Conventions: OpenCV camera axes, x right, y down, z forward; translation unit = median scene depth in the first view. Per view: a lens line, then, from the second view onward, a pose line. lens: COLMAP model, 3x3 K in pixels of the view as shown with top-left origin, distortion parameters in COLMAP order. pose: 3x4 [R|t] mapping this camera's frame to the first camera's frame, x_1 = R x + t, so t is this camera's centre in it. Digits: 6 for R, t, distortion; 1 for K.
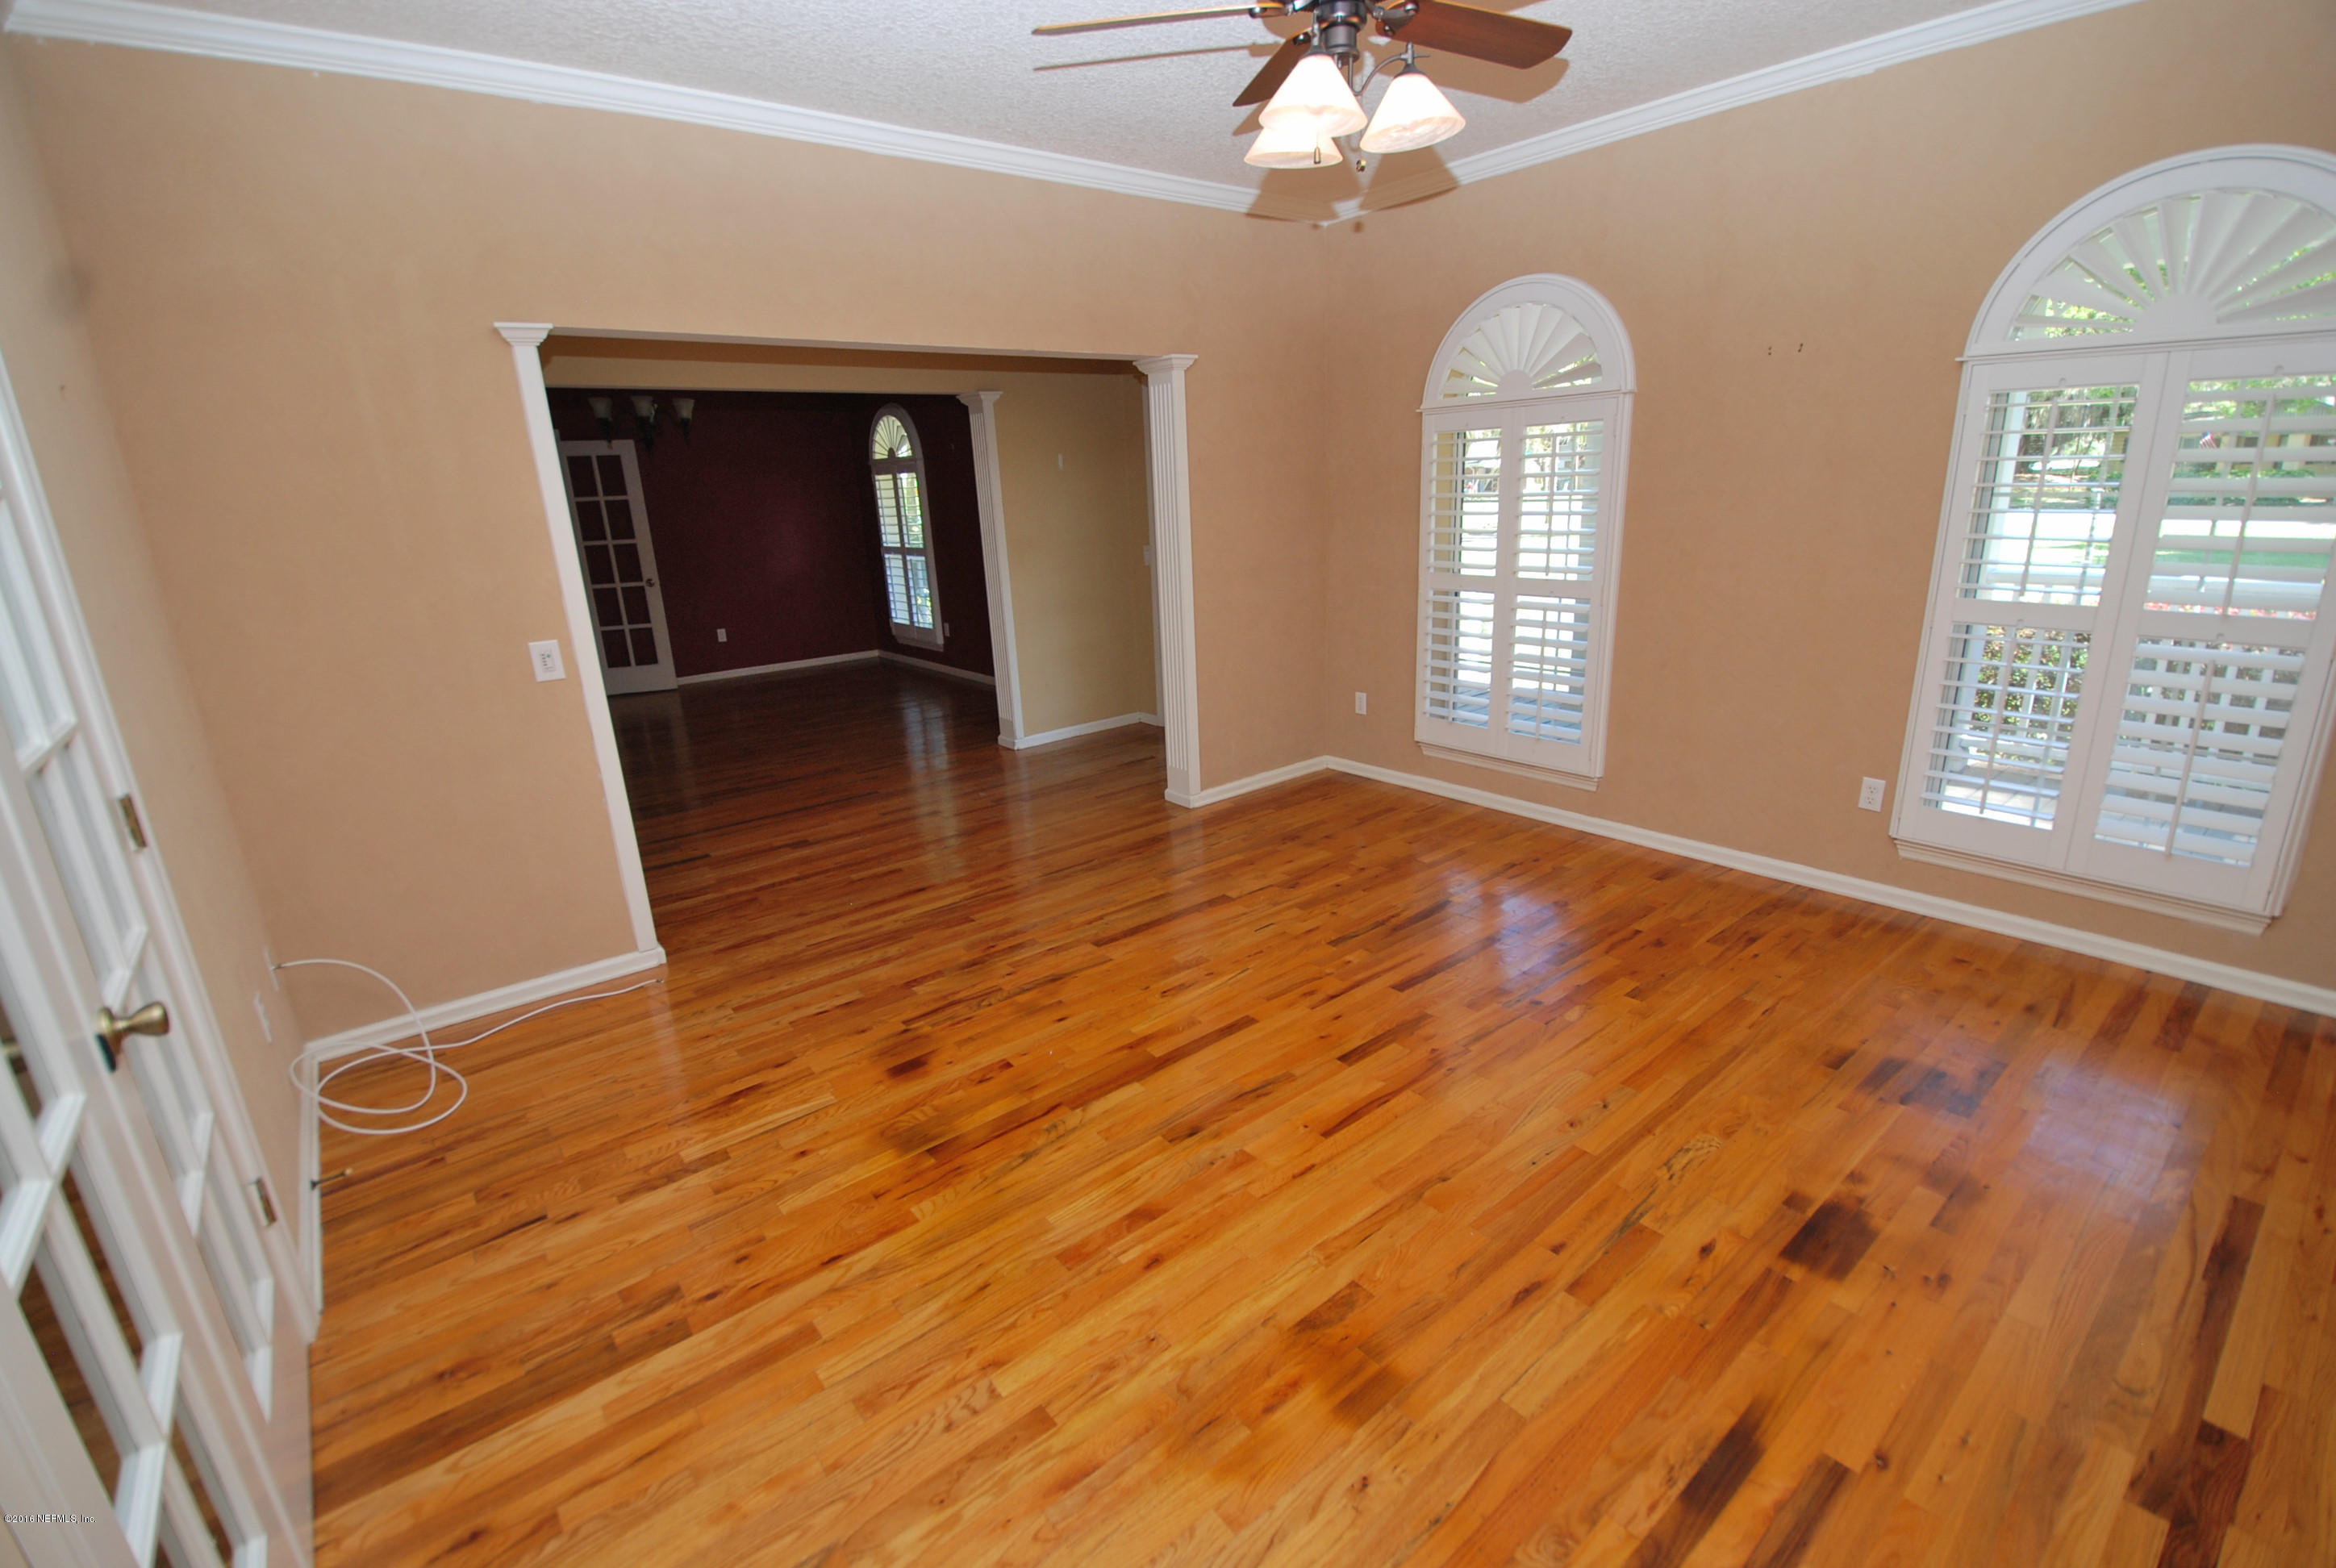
lens RADIAL K [[1036.9, 0, 1179.6], [0, 1036.9, 781.5], [0, 0, 1]] dist [0.002415, -0.005291]
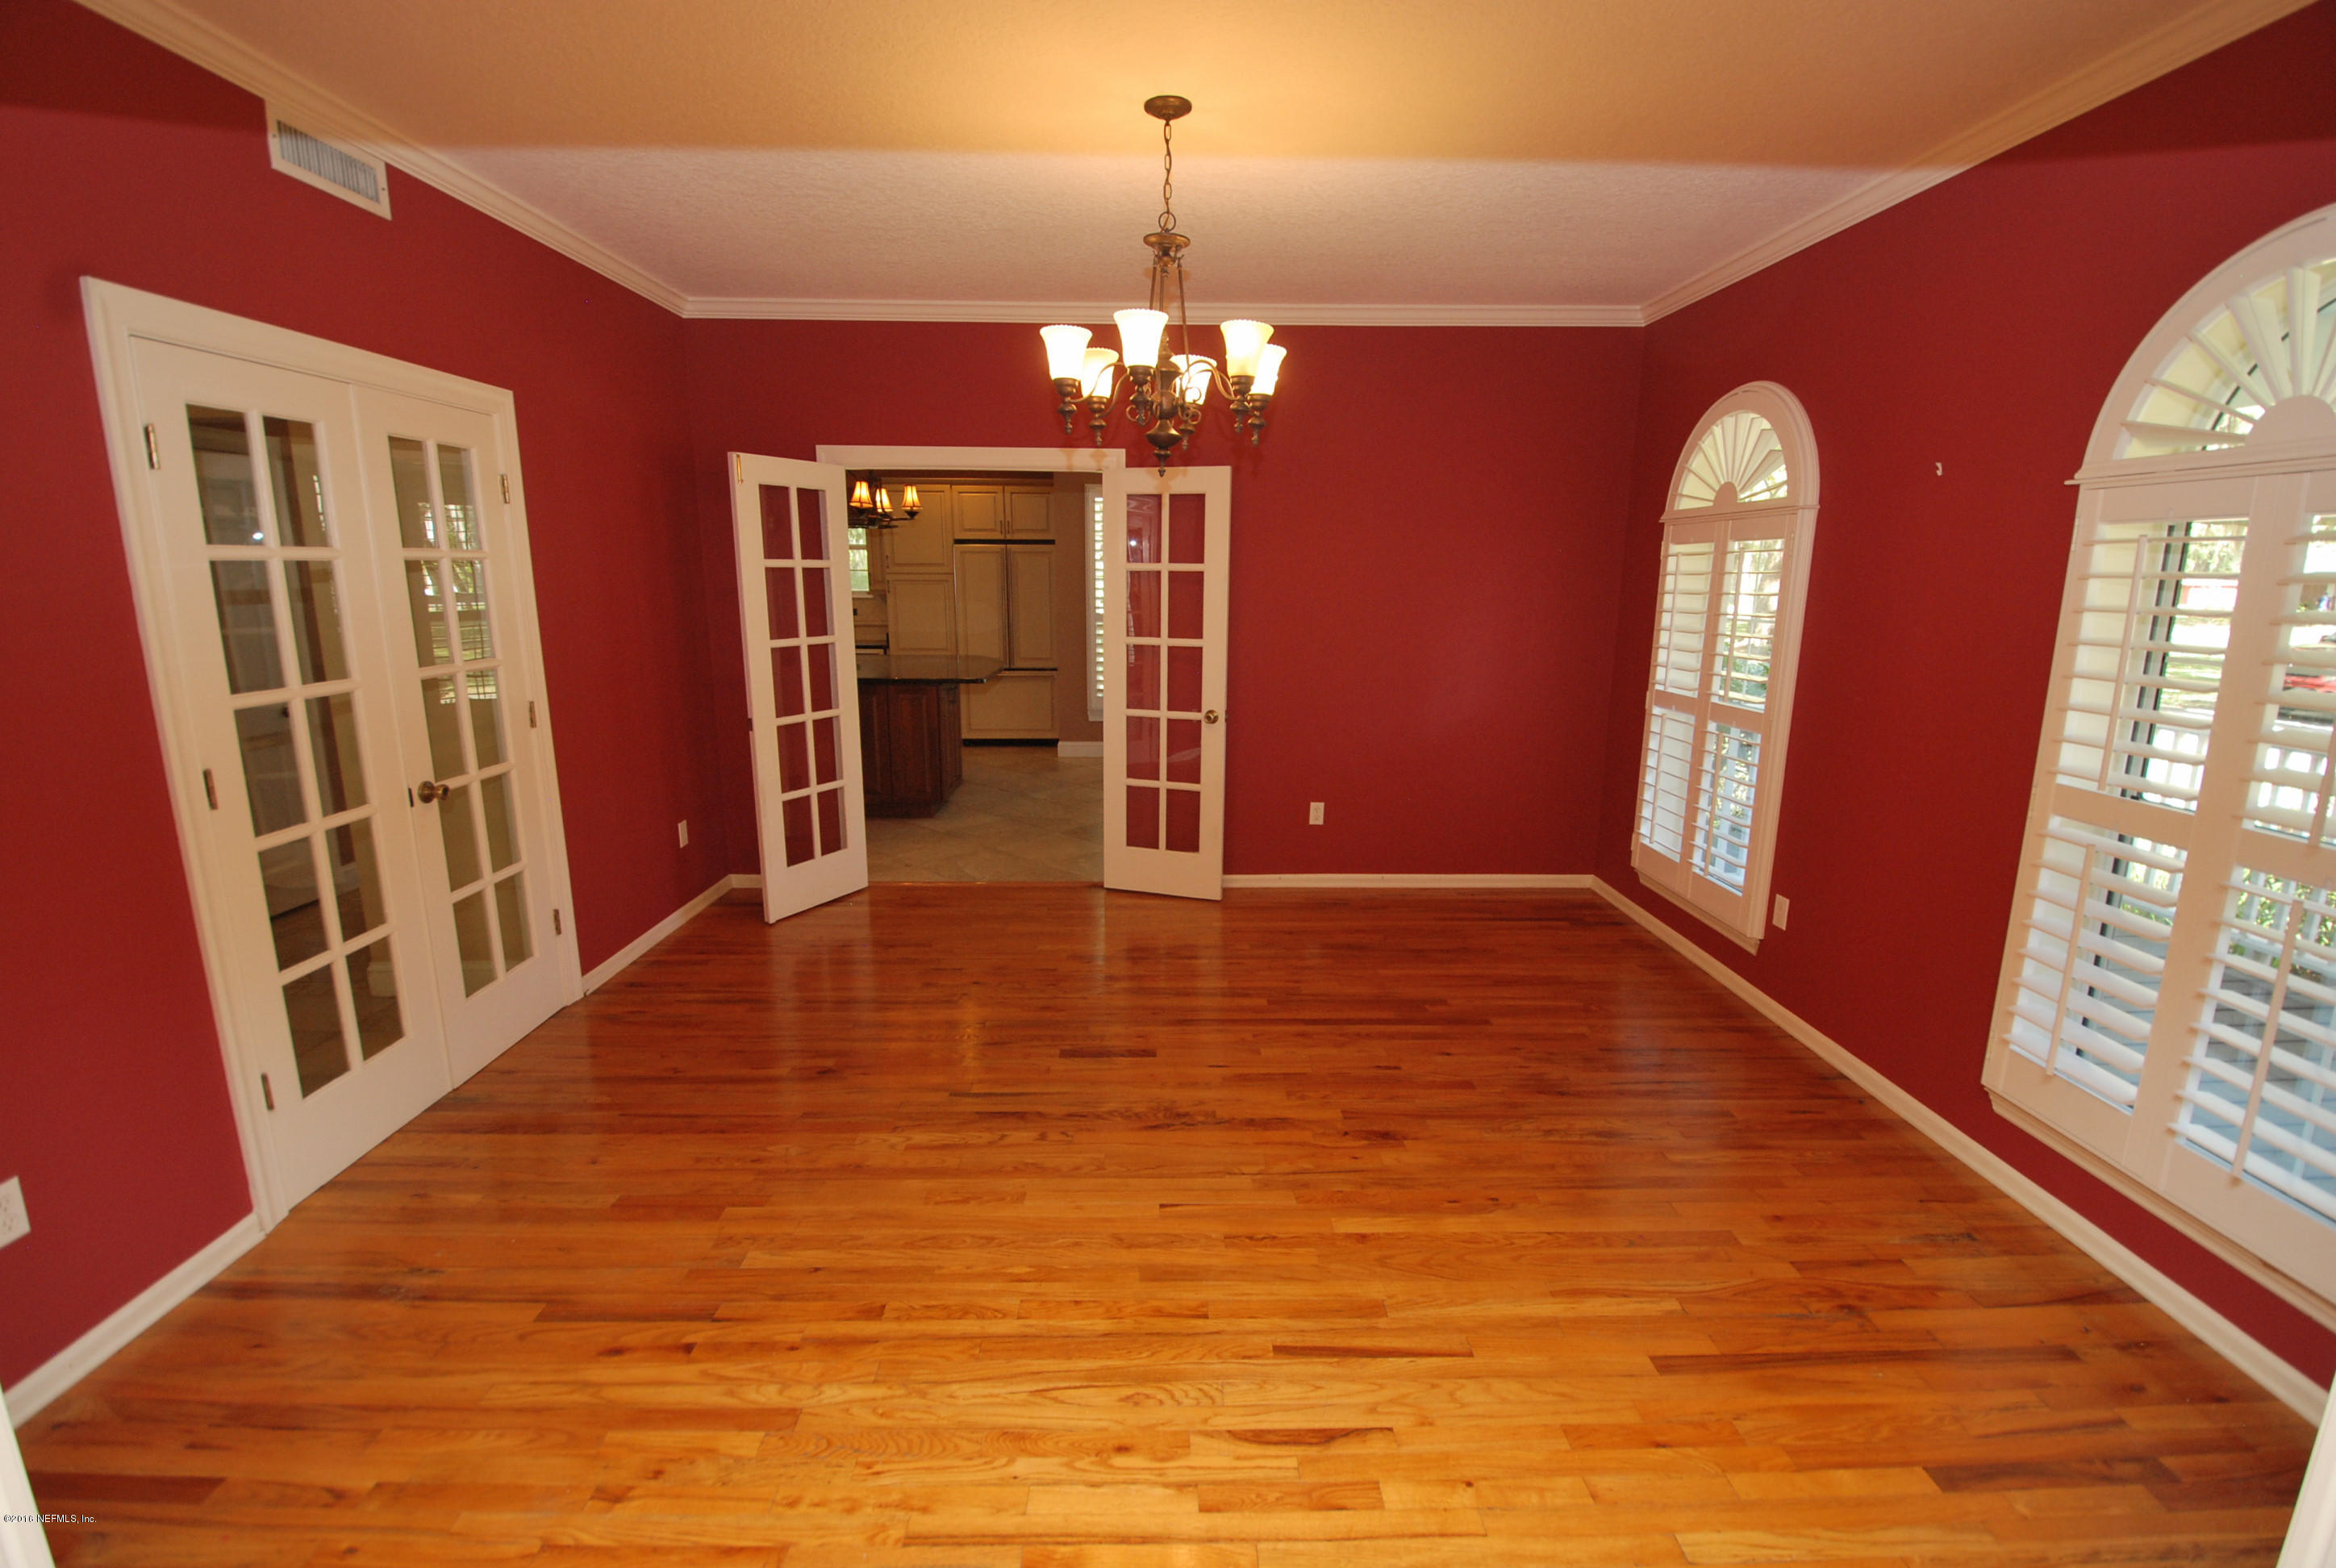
lens RADIAL K [[1036.9, 0, 1177.9], [0, 1036.9, 783.9], [0, 0, 1]] dist [0.002415, -0.005291]
pose [[0.784751, 0.170755, -0.595827, -0.178098], [-0.207641, 0.978181, 0.006853, -0.152607], [0.583996, 0.118340, 0.803084, 0.529143]]
